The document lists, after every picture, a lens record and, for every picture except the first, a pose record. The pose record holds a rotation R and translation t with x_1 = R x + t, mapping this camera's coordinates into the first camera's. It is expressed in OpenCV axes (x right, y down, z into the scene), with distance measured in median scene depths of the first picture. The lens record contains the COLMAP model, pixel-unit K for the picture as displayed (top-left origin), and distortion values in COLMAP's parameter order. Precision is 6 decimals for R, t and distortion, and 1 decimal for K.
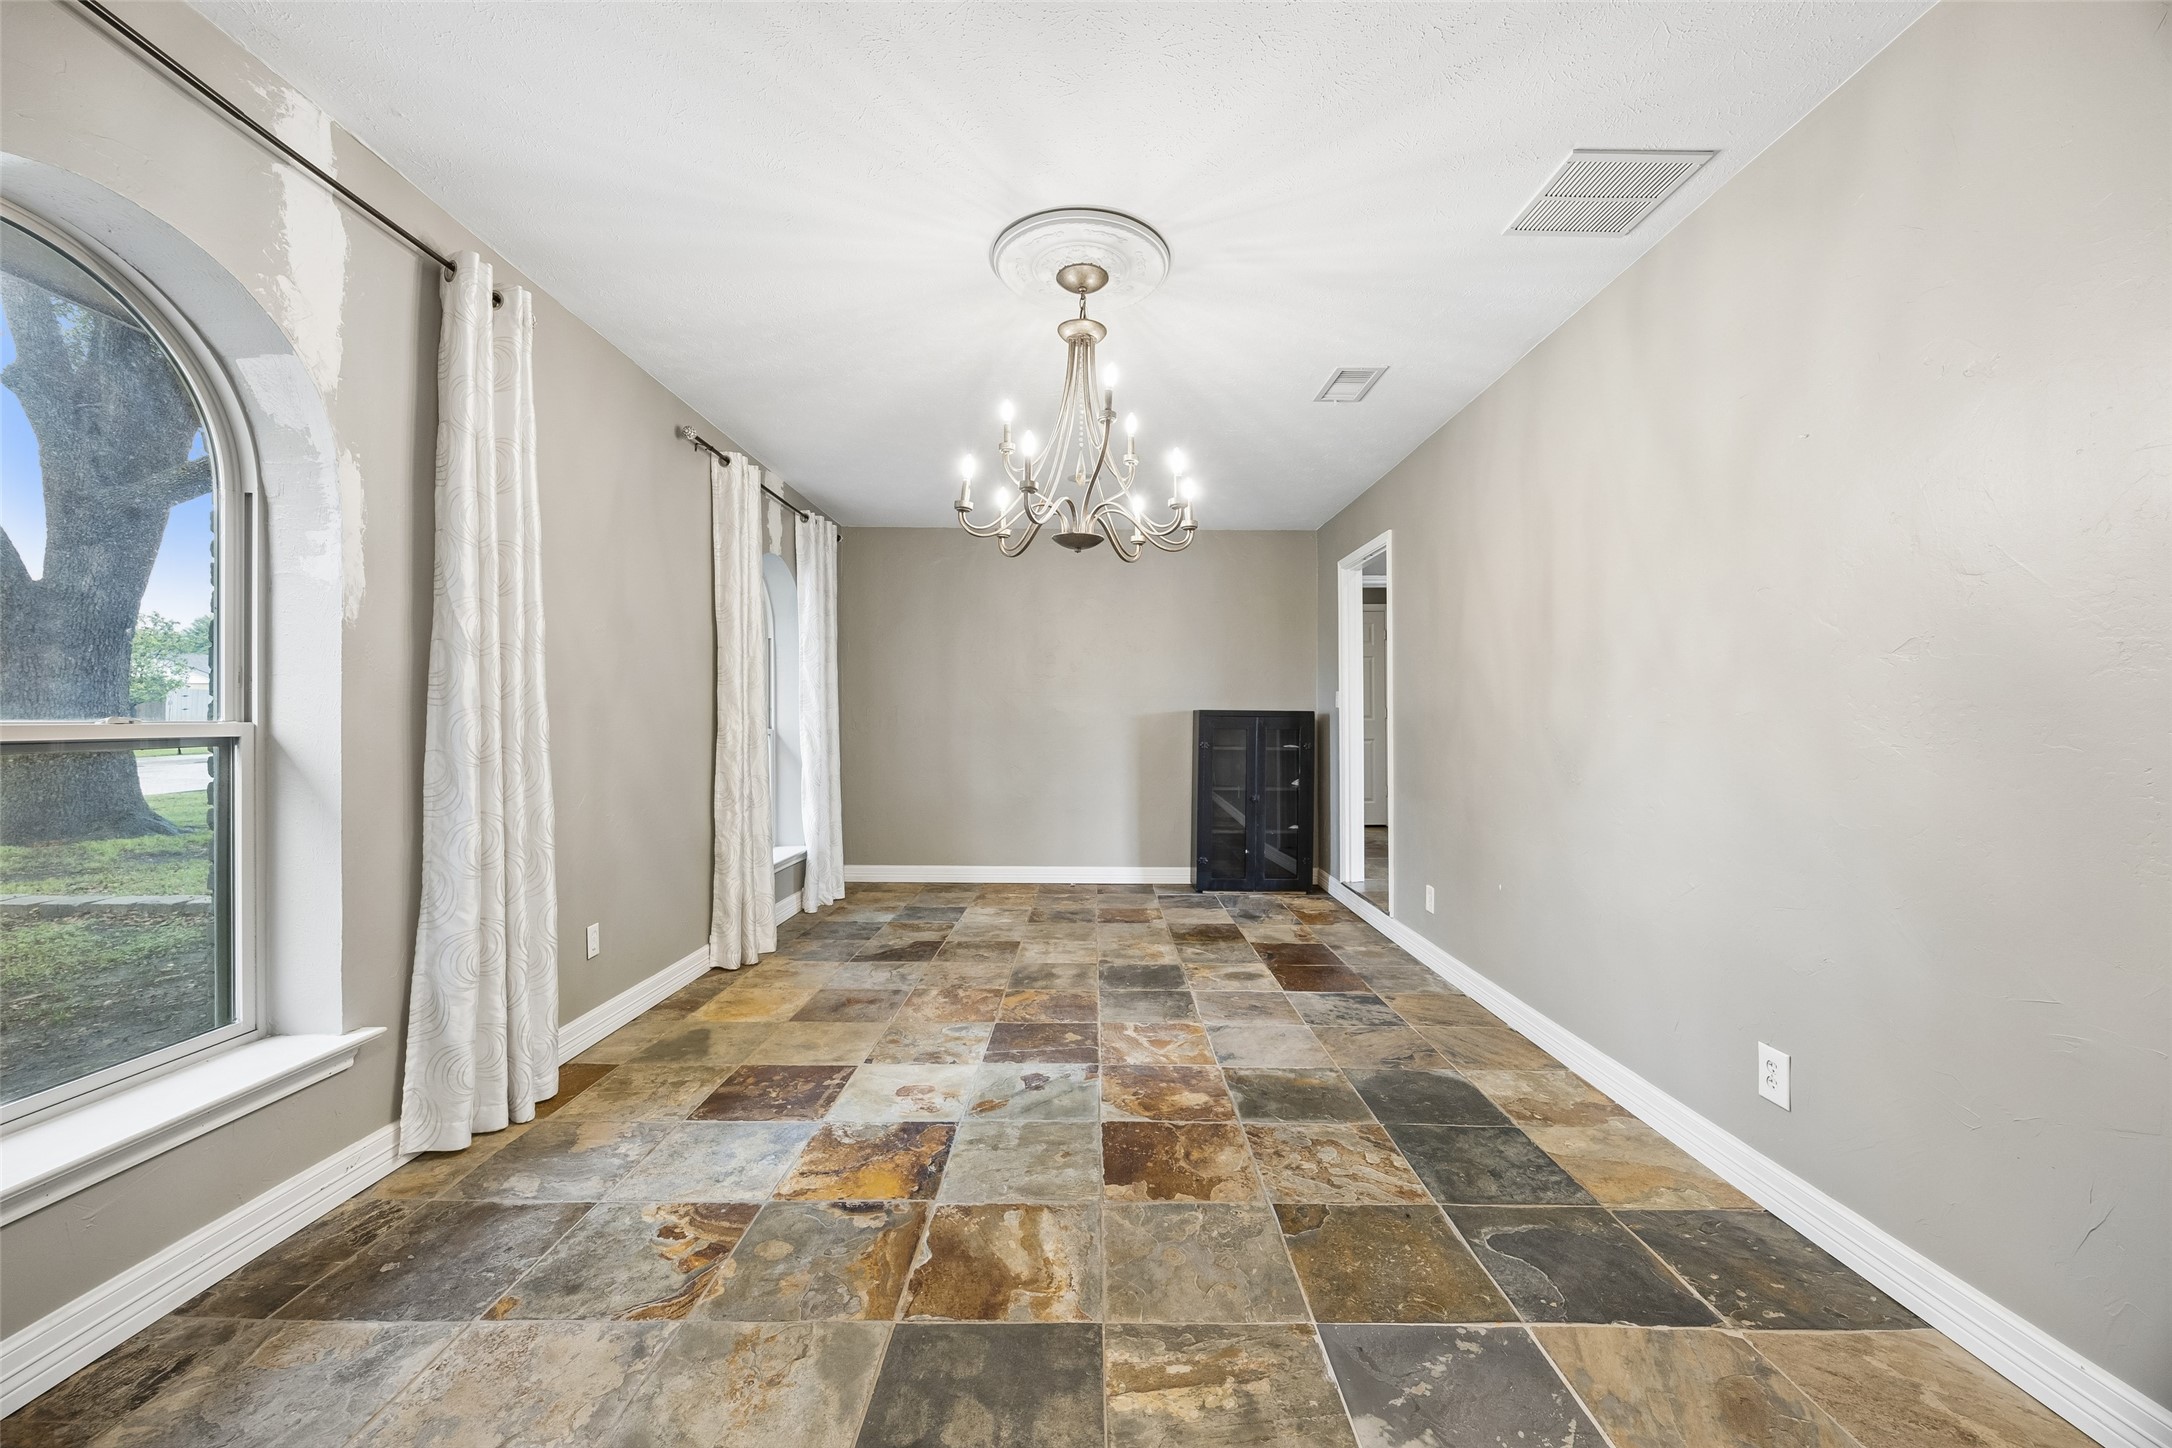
lens RADIAL K [[833.4, 0, 1086.0], [0, 833.4, 724.0], [0, 0, 1]] dist [0.000345, -0.000010]
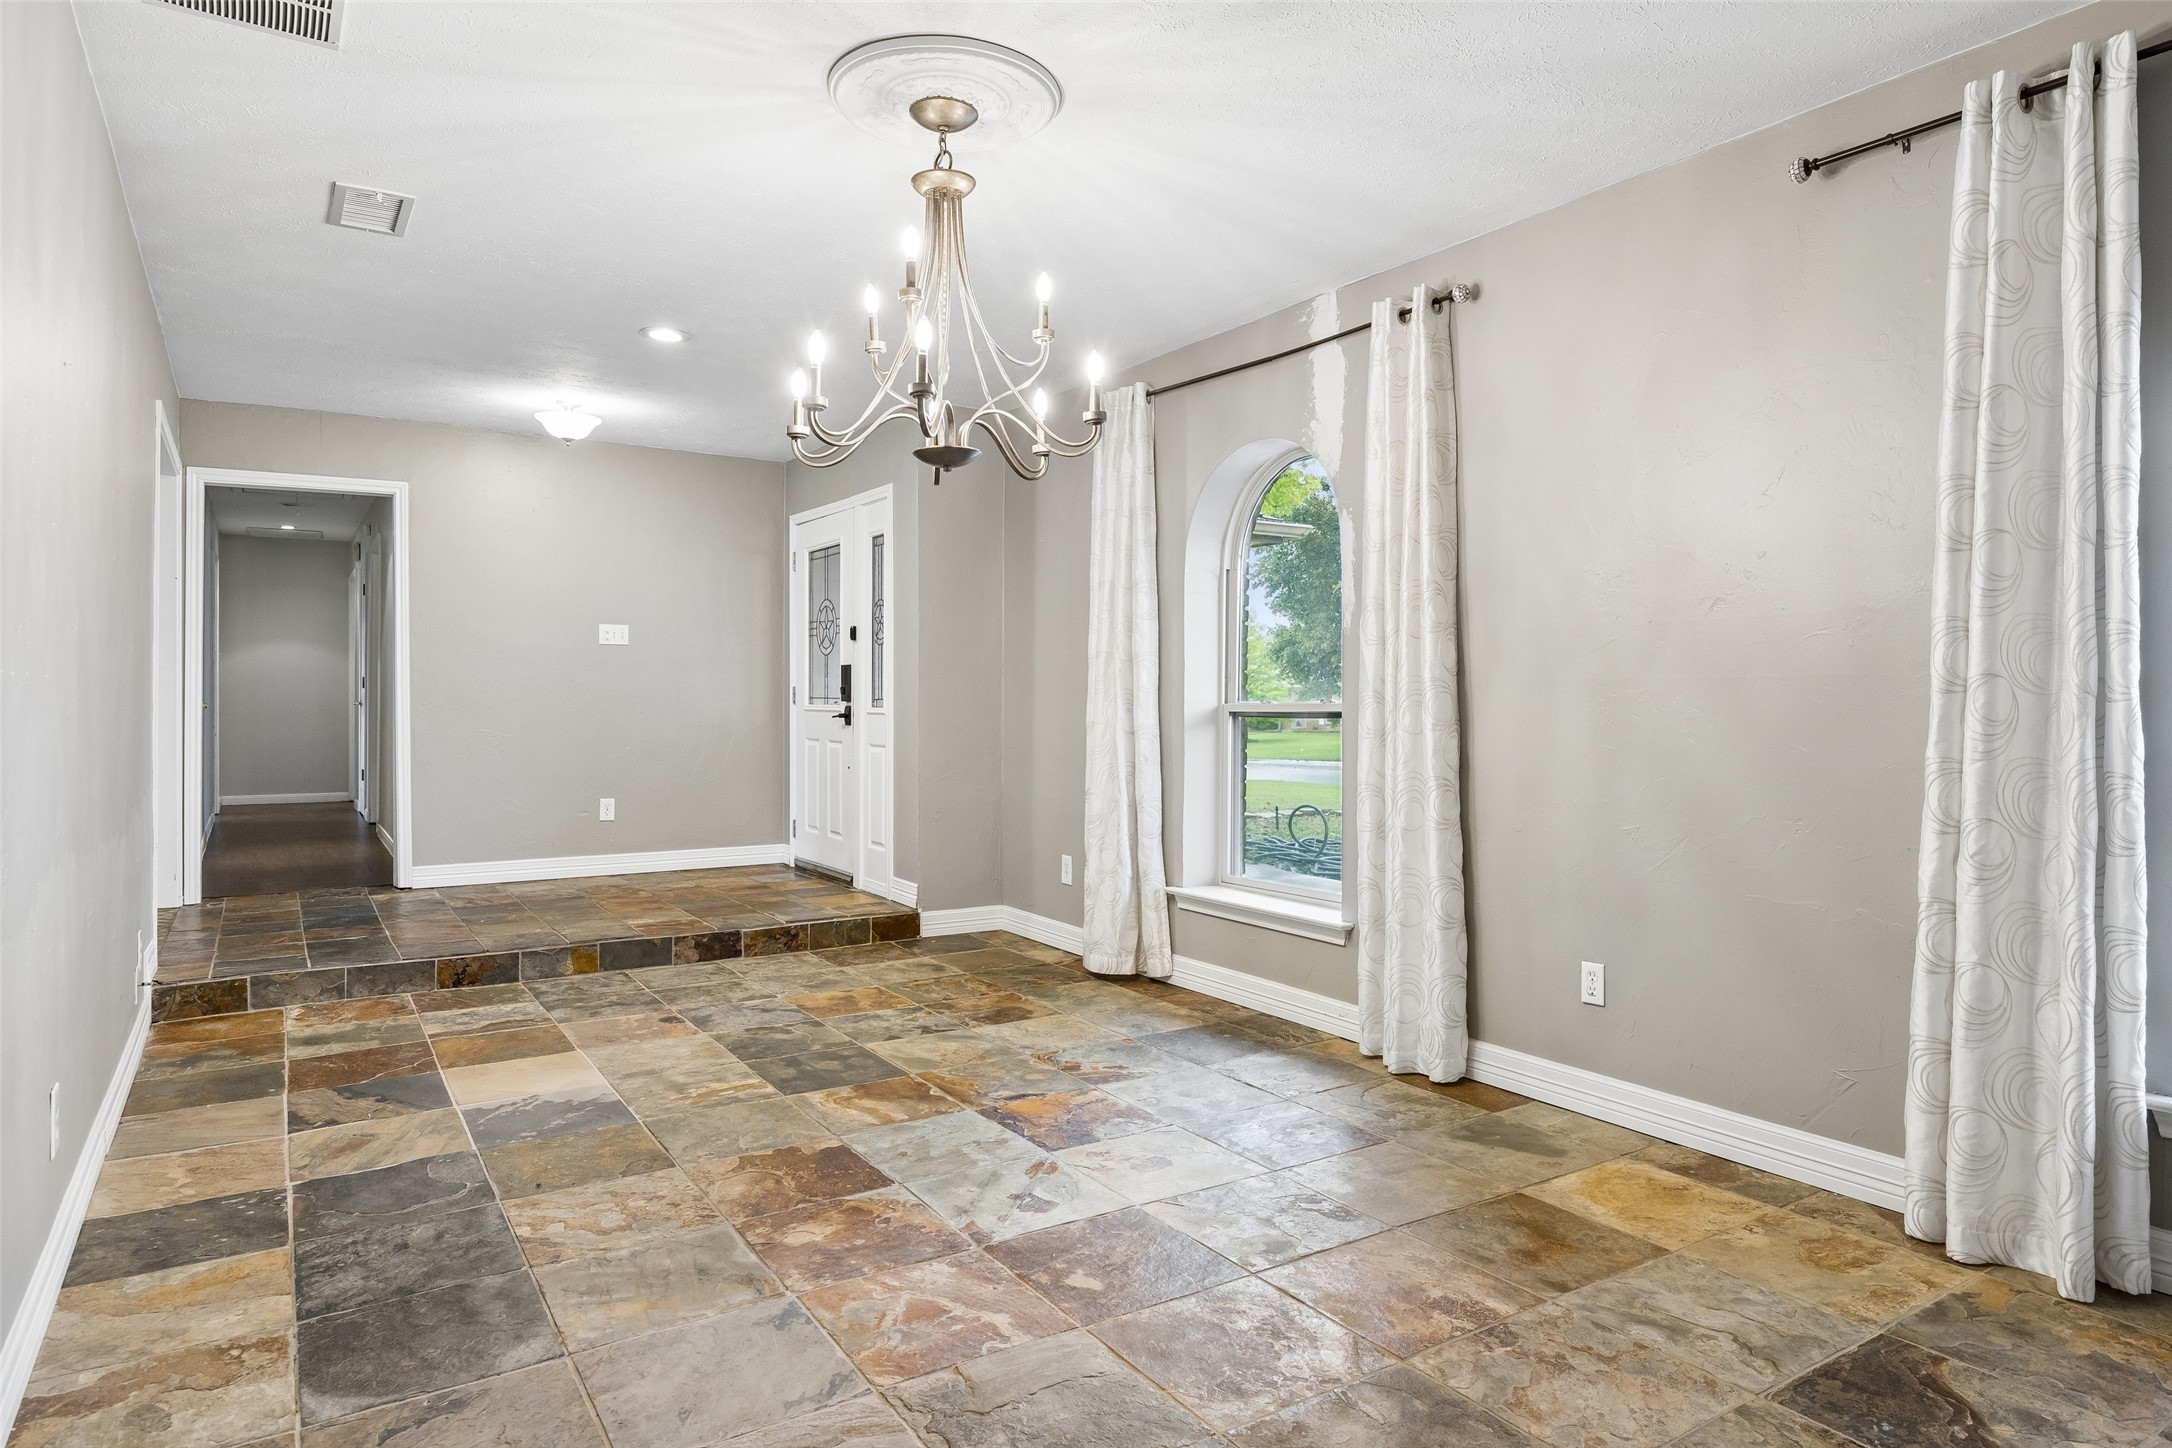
lens RADIAL K [[1282.2, 0, 1117.4], [0, 1282.2, 715.0], [0, 0, 1]] dist [-0.003260, 0.000283]
pose [[-0.829097, -0.000710, -0.559104, 0.562853], [-0.003955, 0.999982, 0.004596, 0.010433], [0.559090, 0.006022, -0.829085, 2.238618]]
